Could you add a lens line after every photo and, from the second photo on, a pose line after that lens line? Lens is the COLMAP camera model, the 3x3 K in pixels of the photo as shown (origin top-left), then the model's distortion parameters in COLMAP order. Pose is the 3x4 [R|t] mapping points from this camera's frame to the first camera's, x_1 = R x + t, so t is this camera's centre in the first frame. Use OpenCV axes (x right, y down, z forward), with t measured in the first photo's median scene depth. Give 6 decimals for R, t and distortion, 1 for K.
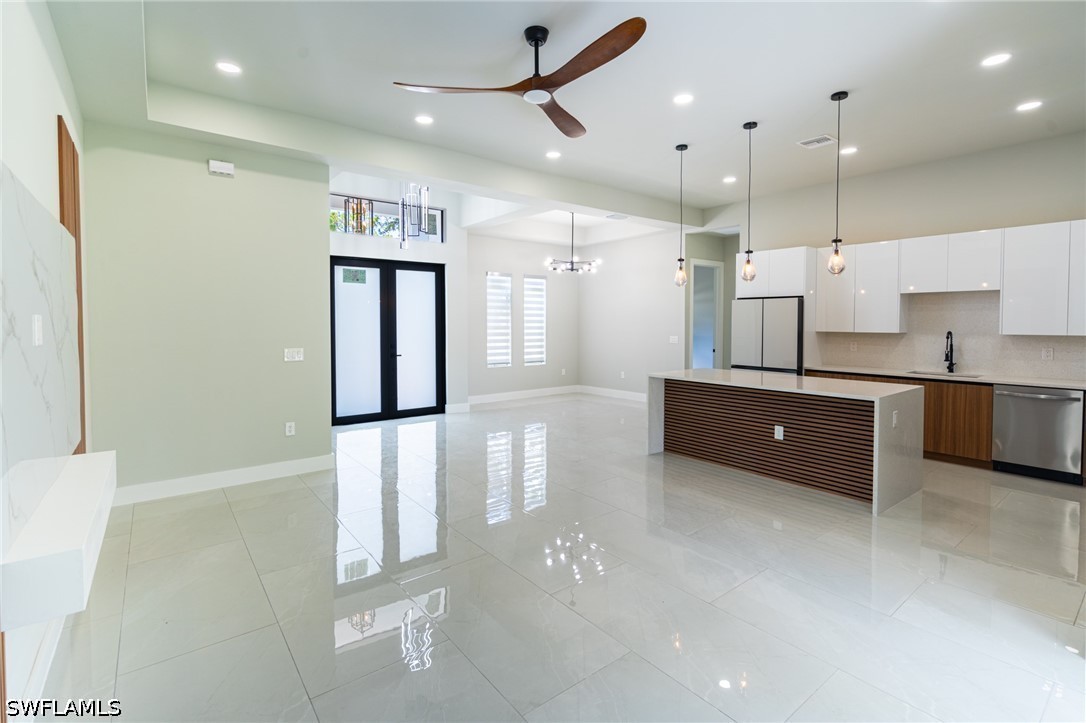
lens RADIAL K [[502.2, 0, 543.6], [0, 502.2, 337.0], [0, 0, 1]] dist [-0.003356, 0.000744]
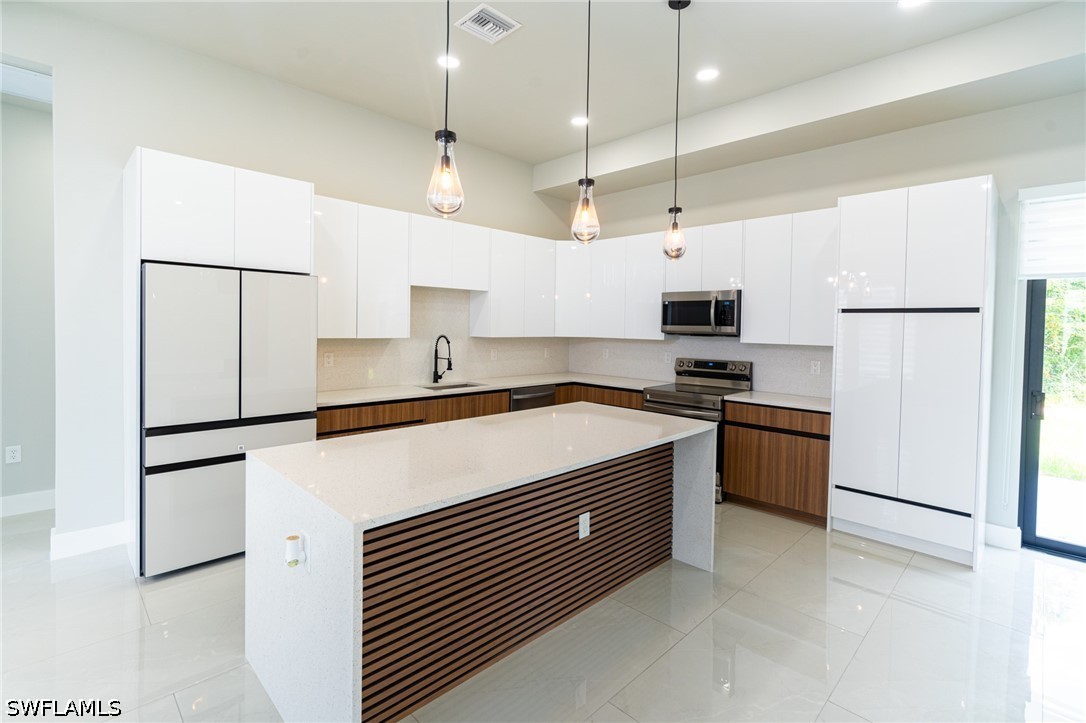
lens RADIAL K [[502.2, 0, 543.6], [0, 502.2, 337.0], [0, 0, 1]] dist [-0.003356, 0.000744]
pose [[-0.117966, -0.025901, 0.992680, -0.056102], [0.014955, 0.999500, 0.027857, -0.026371], [-0.992905, 0.018131, -0.117520, 0.855667]]
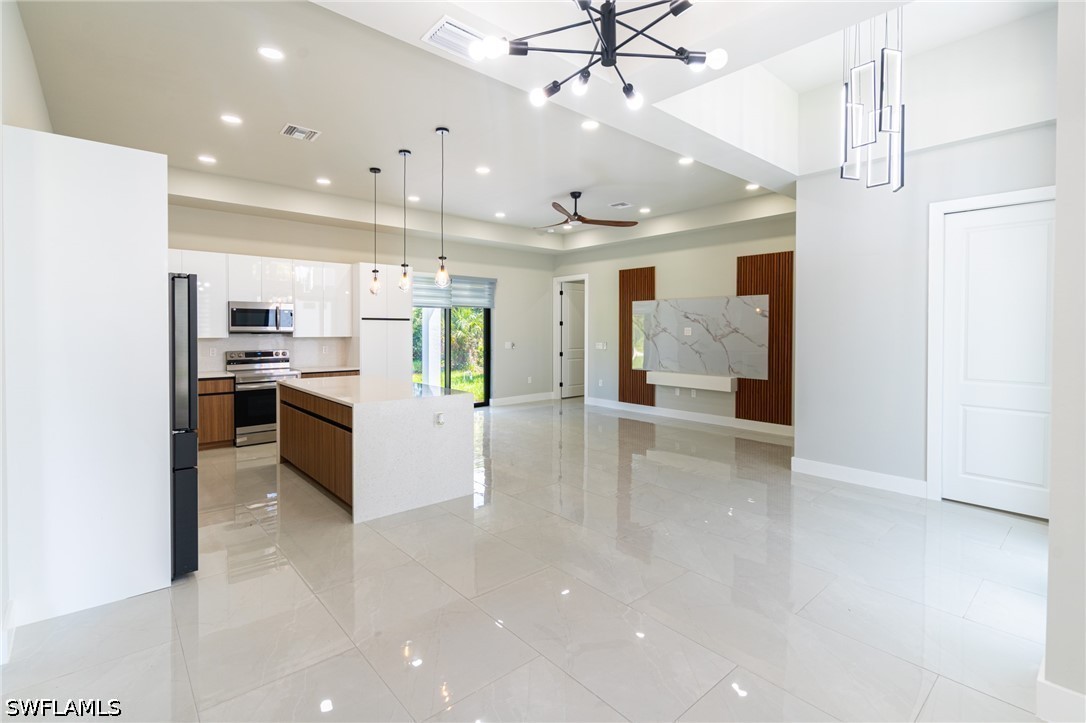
lens RADIAL K [[502.2, 0, 543.6], [0, 502.2, 337.0], [0, 0, 1]] dist [-0.003356, 0.000744]
pose [[-0.998557, -0.002279, -0.053661, 0.125765], [-0.004776, 0.998909, 0.046444, -0.049653], [0.053496, 0.046633, -0.997479, 1.656626]]
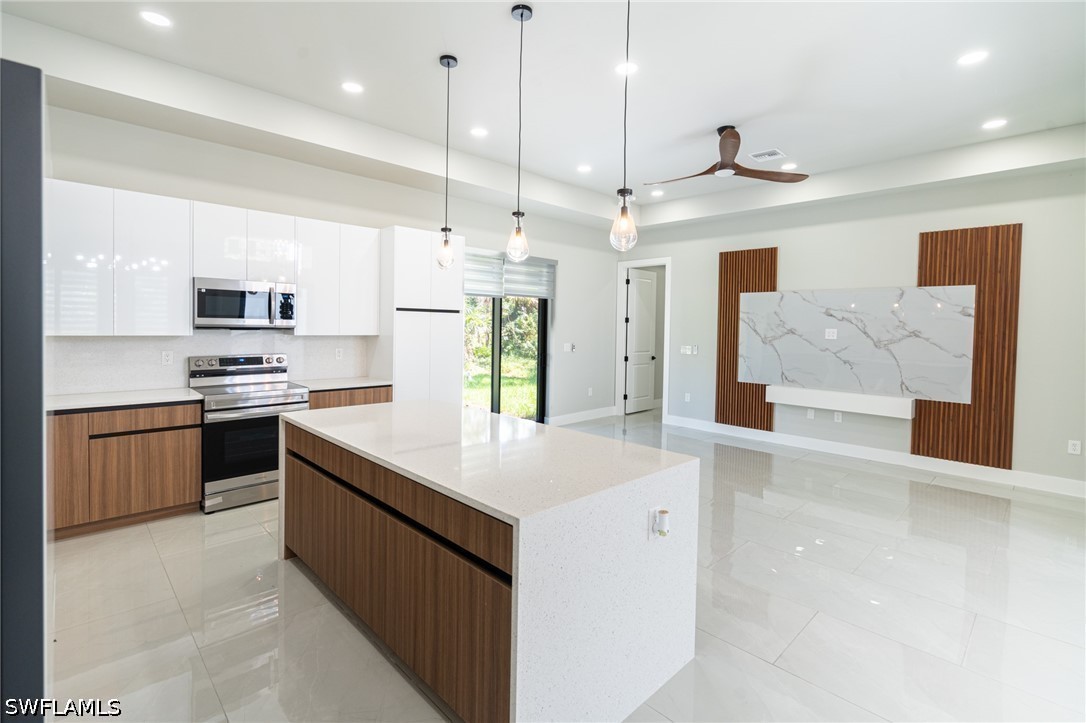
lens RADIAL K [[502.2, 0, 543.6], [0, 502.2, 337.0], [0, 0, 1]] dist [-0.003356, 0.000744]
pose [[-0.994380, -0.015823, -0.104681, 0.342686], [-0.021596, 0.998294, 0.054251, -0.039729], [0.103644, 0.056207, -0.993025, 1.269330]]
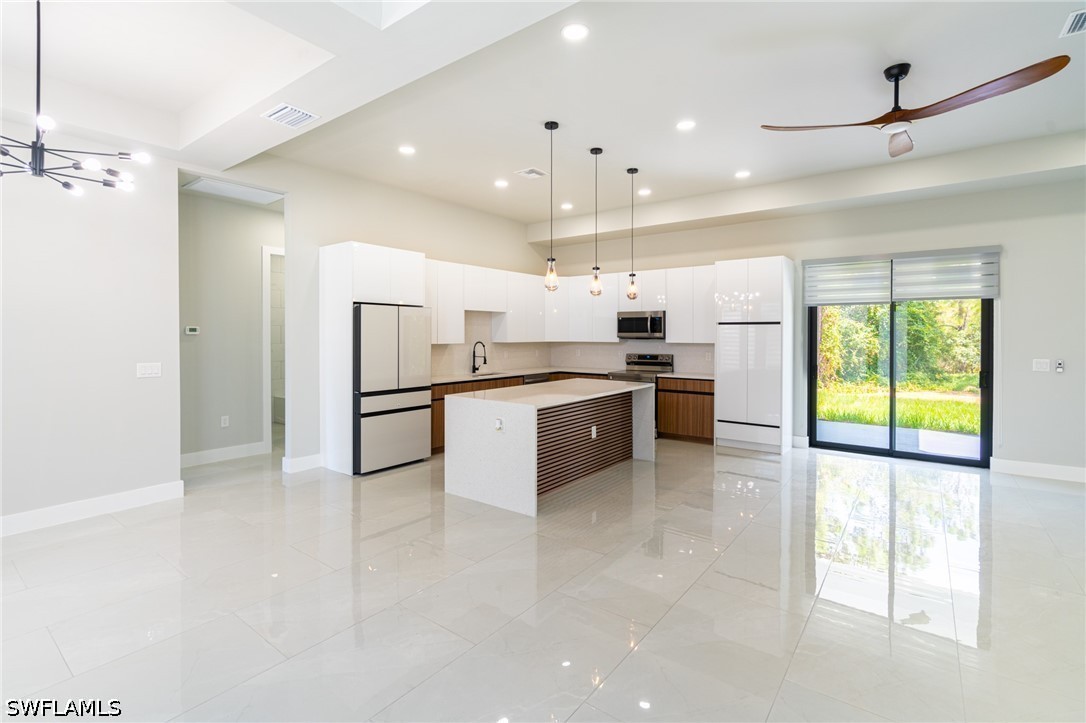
lens RADIAL K [[500.9, 0, 546.0], [0, 500.9, 339.6], [0, 0, 1]] dist [0.000547, 0.000940]
pose [[-0.254086, -0.012010, 0.967107, -0.460204], [0.029500, 0.999361, 0.020161, -0.033750], [-0.966732, 0.033653, -0.253569, 1.070684]]
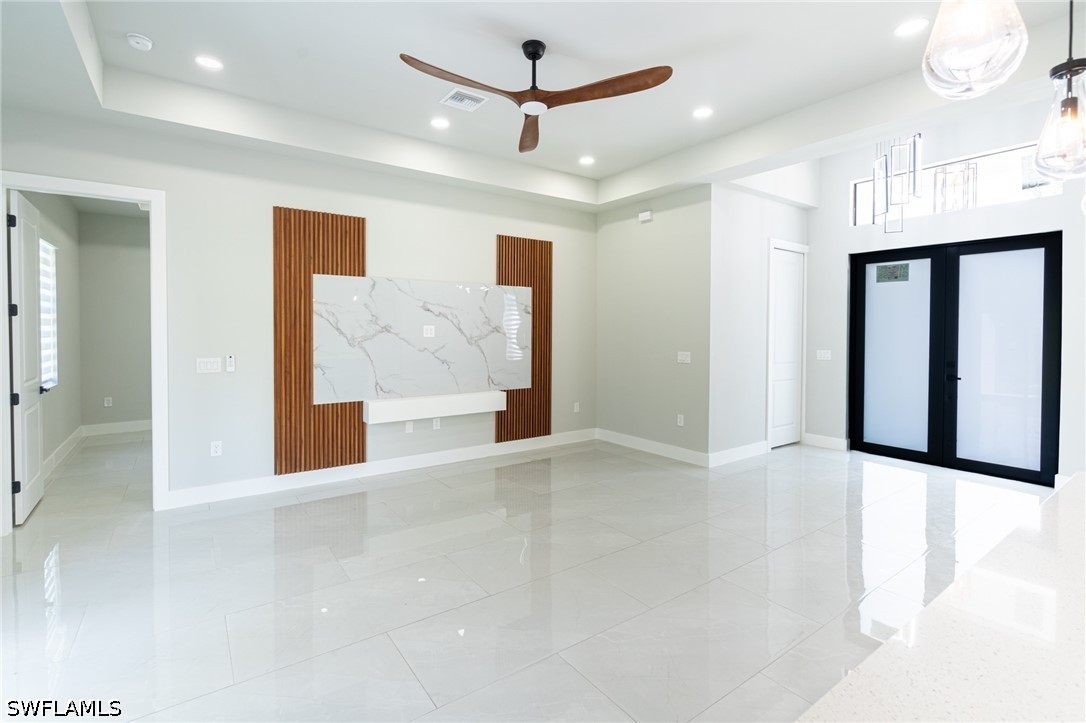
lens RADIAL K [[502.2, 0, 543.6], [0, 502.2, 337.0], [0, 0, 1]] dist [-0.003356, 0.000744]
pose [[-0.041442, 0.015378, -0.999023, 0.539163], [-0.034994, 0.999246, 0.016833, -0.015738], [0.998528, 0.035657, -0.040873, 0.572068]]
